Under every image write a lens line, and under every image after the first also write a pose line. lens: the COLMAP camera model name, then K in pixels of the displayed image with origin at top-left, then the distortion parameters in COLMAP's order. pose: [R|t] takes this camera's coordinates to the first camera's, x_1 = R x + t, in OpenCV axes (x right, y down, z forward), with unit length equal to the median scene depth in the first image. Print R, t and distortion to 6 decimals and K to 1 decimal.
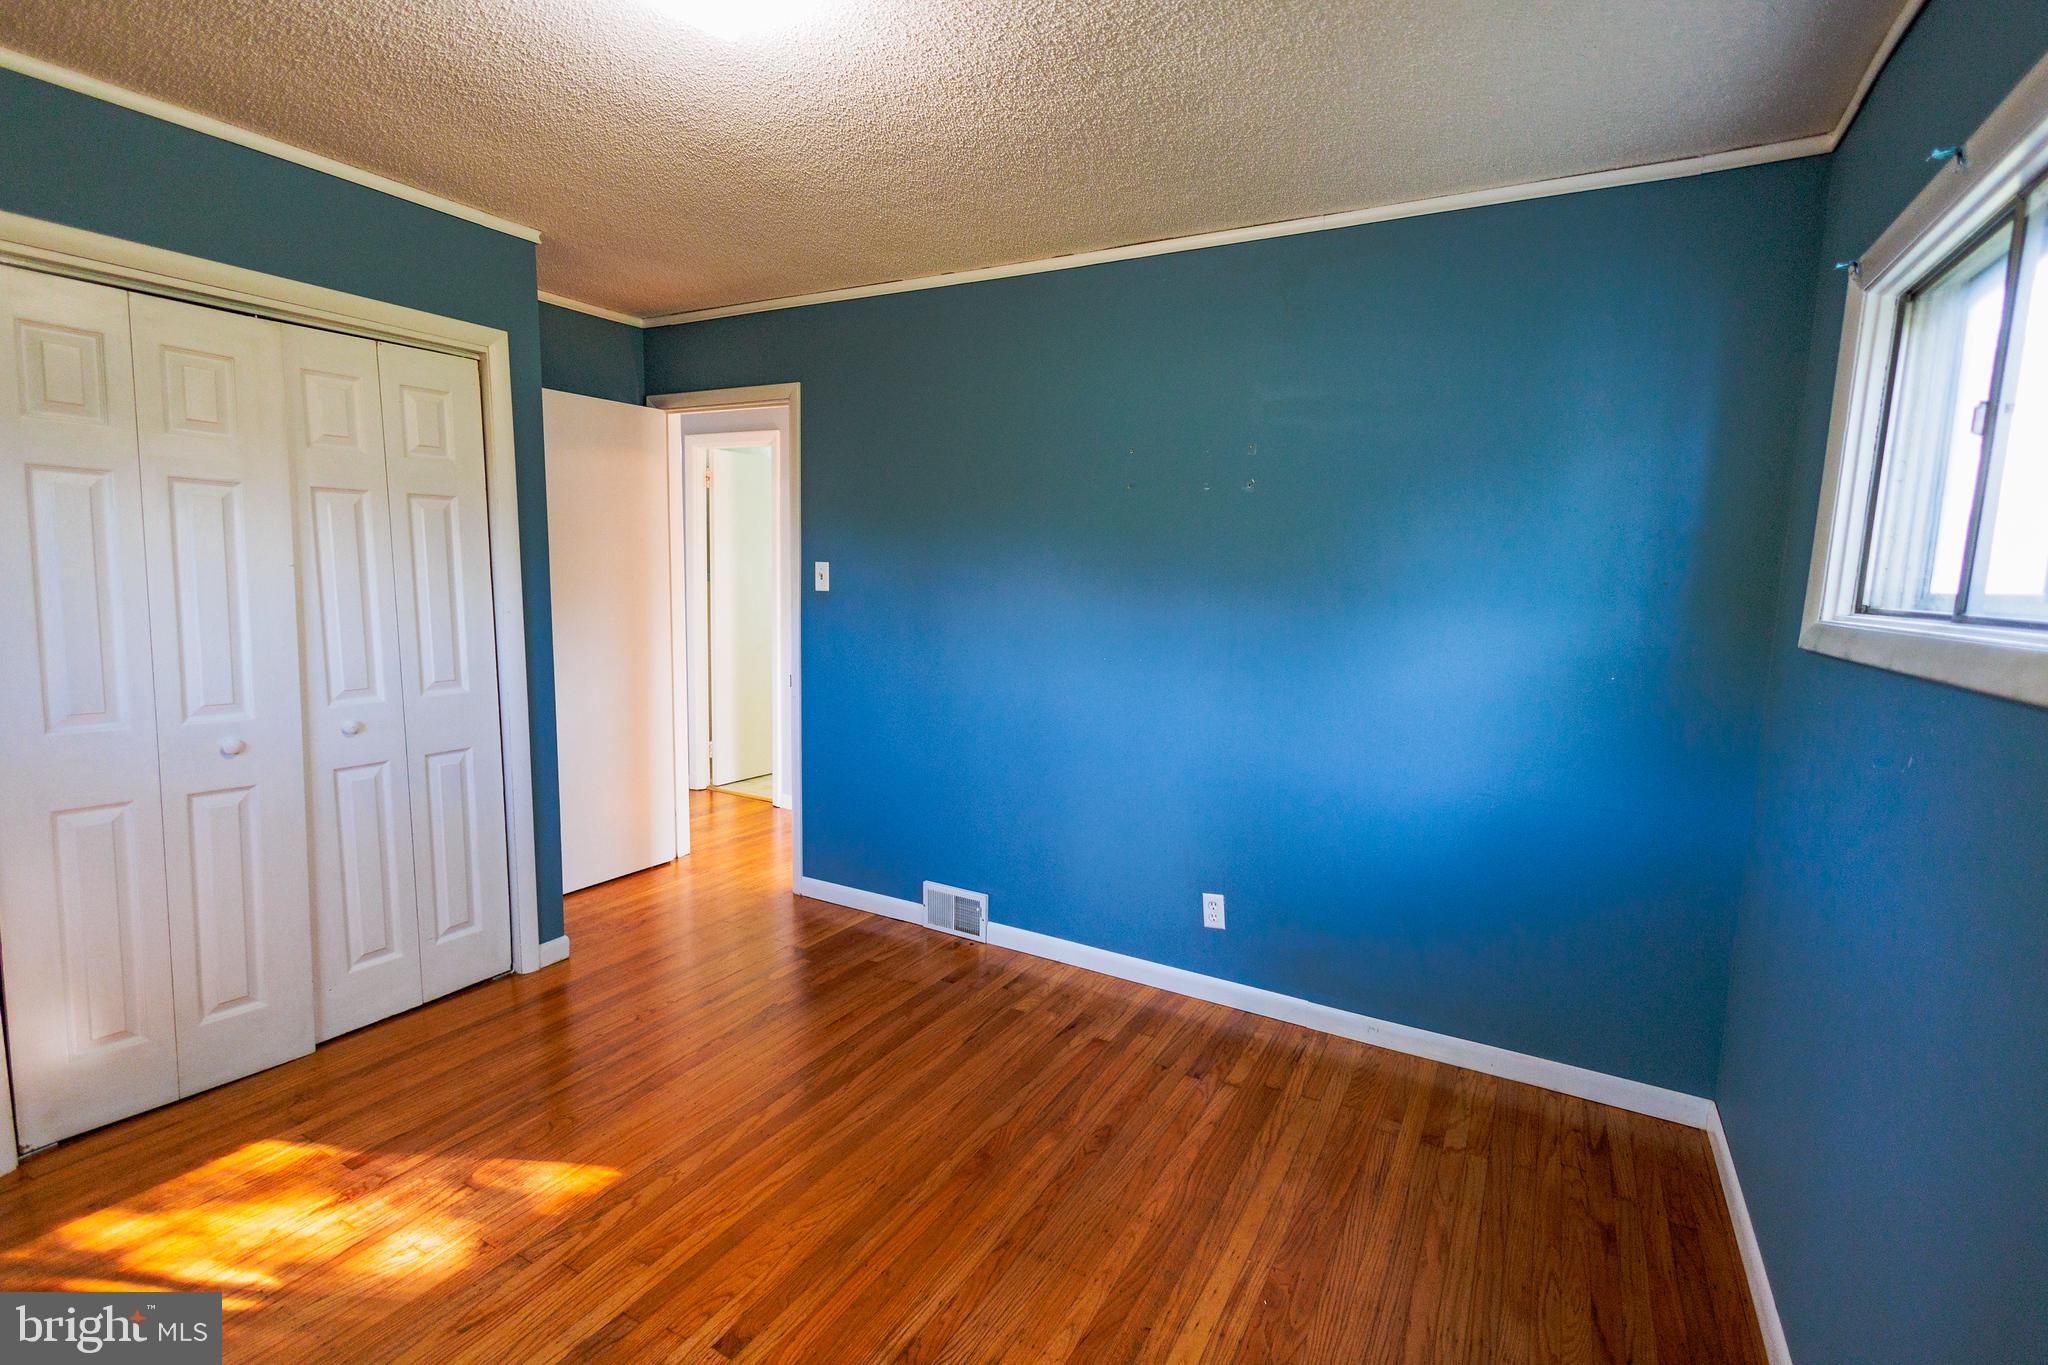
lens RADIAL K [[941.0, 0, 1024.1], [0, 941.0, 686.0], [0, 0, 1]] dist [0.014380, -0.003928]
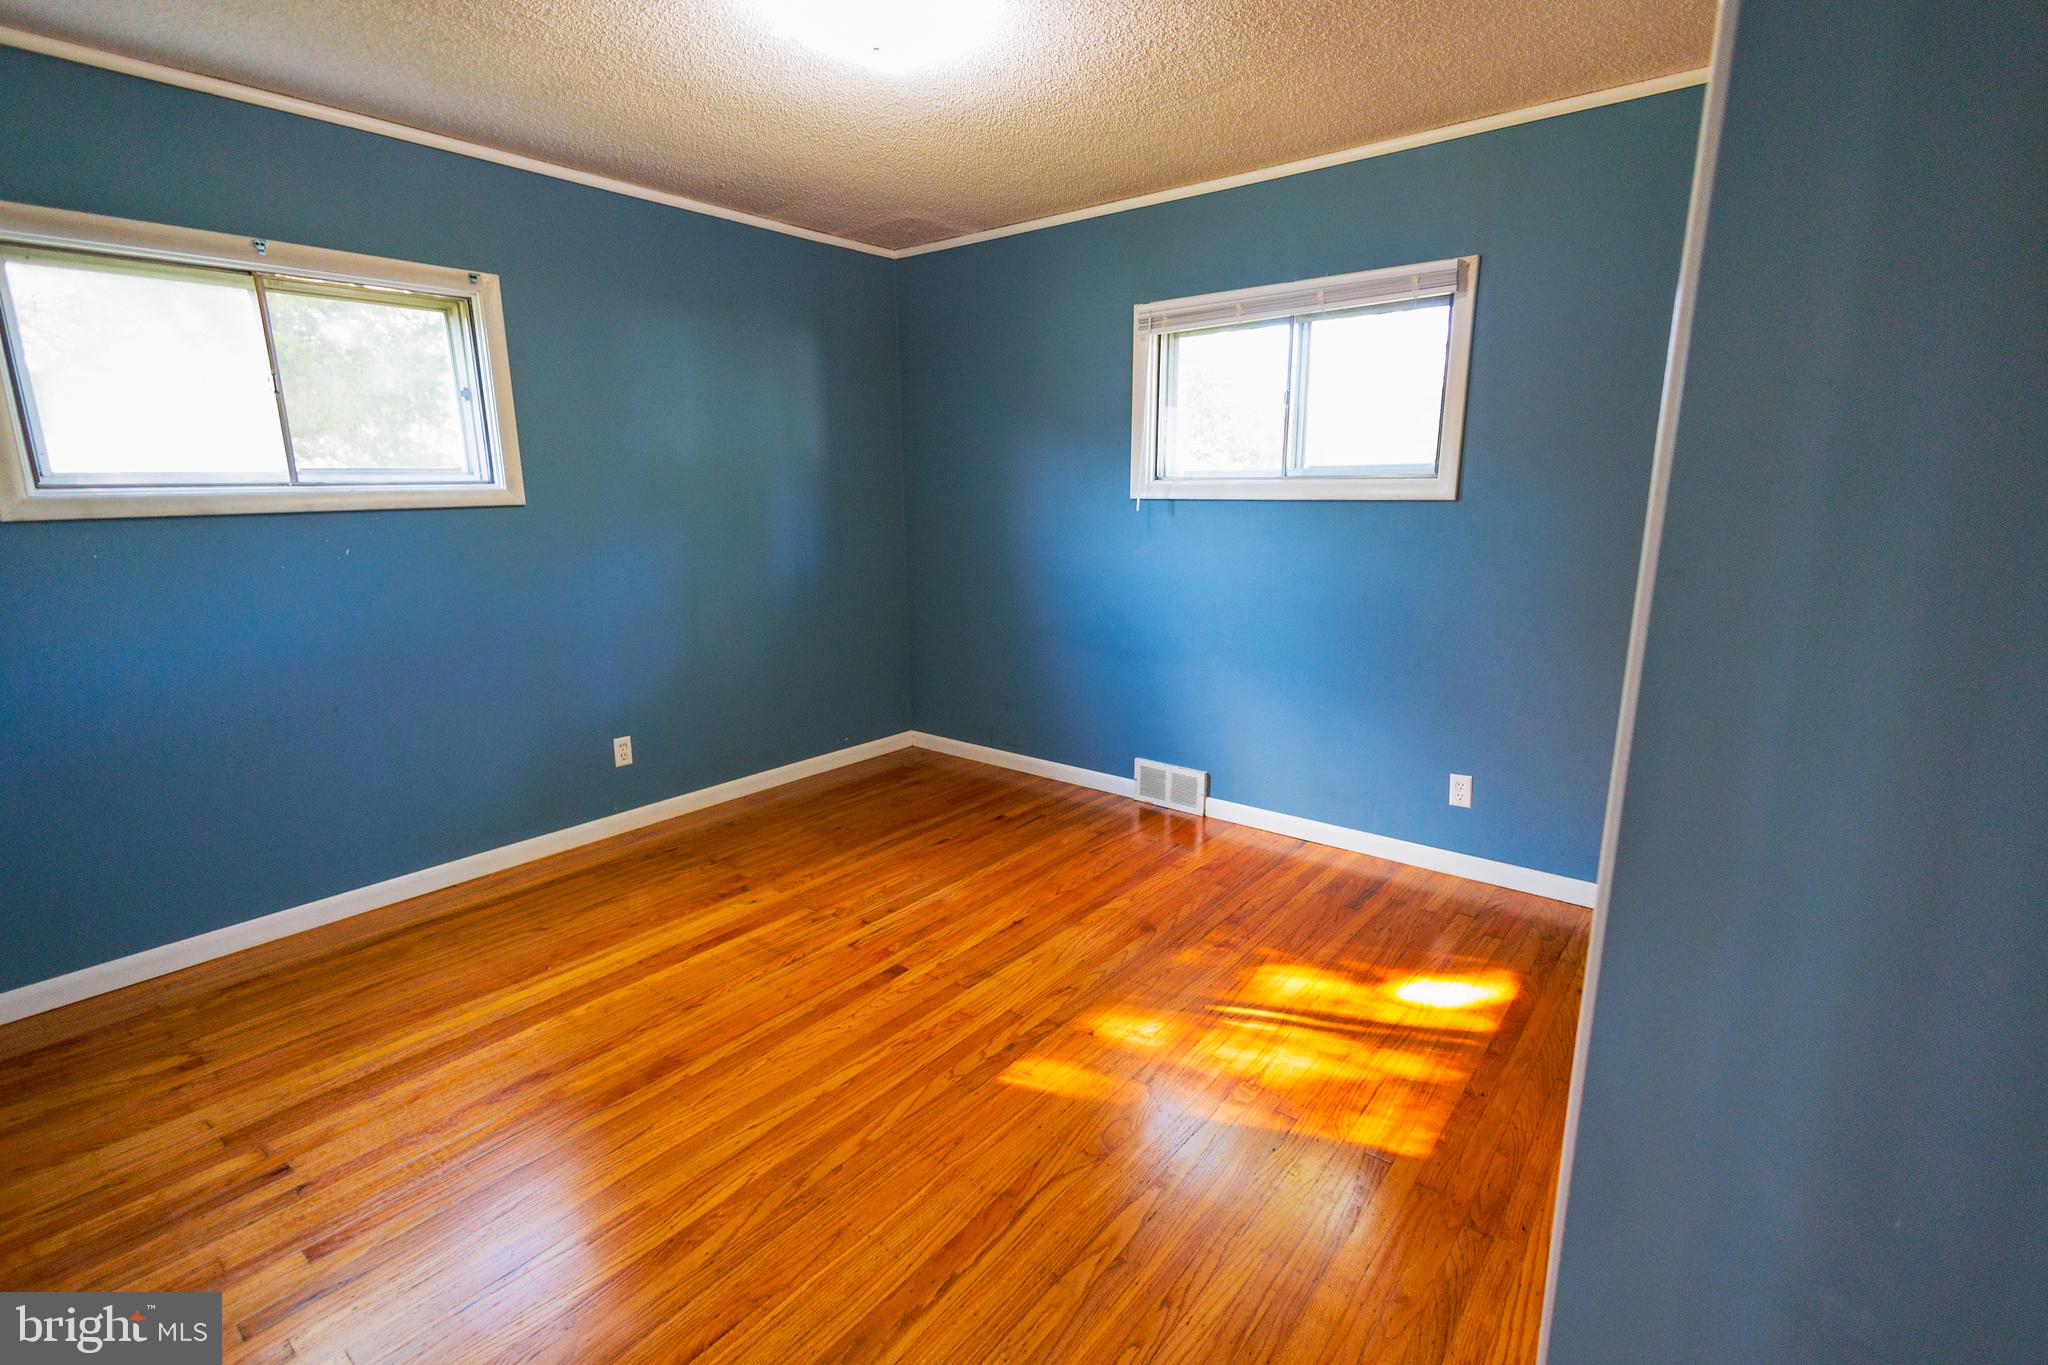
lens RADIAL K [[941.0, 0, 1023.2], [0, 941.0, 687.4], [0, 0, 1]] dist [0.014380, -0.003928]
pose [[-0.986632, -0.053046, 0.154091, -0.608822], [0.001950, 0.941630, 0.336644, -0.233682], [-0.162954, 0.332444, -0.928939, 1.885028]]
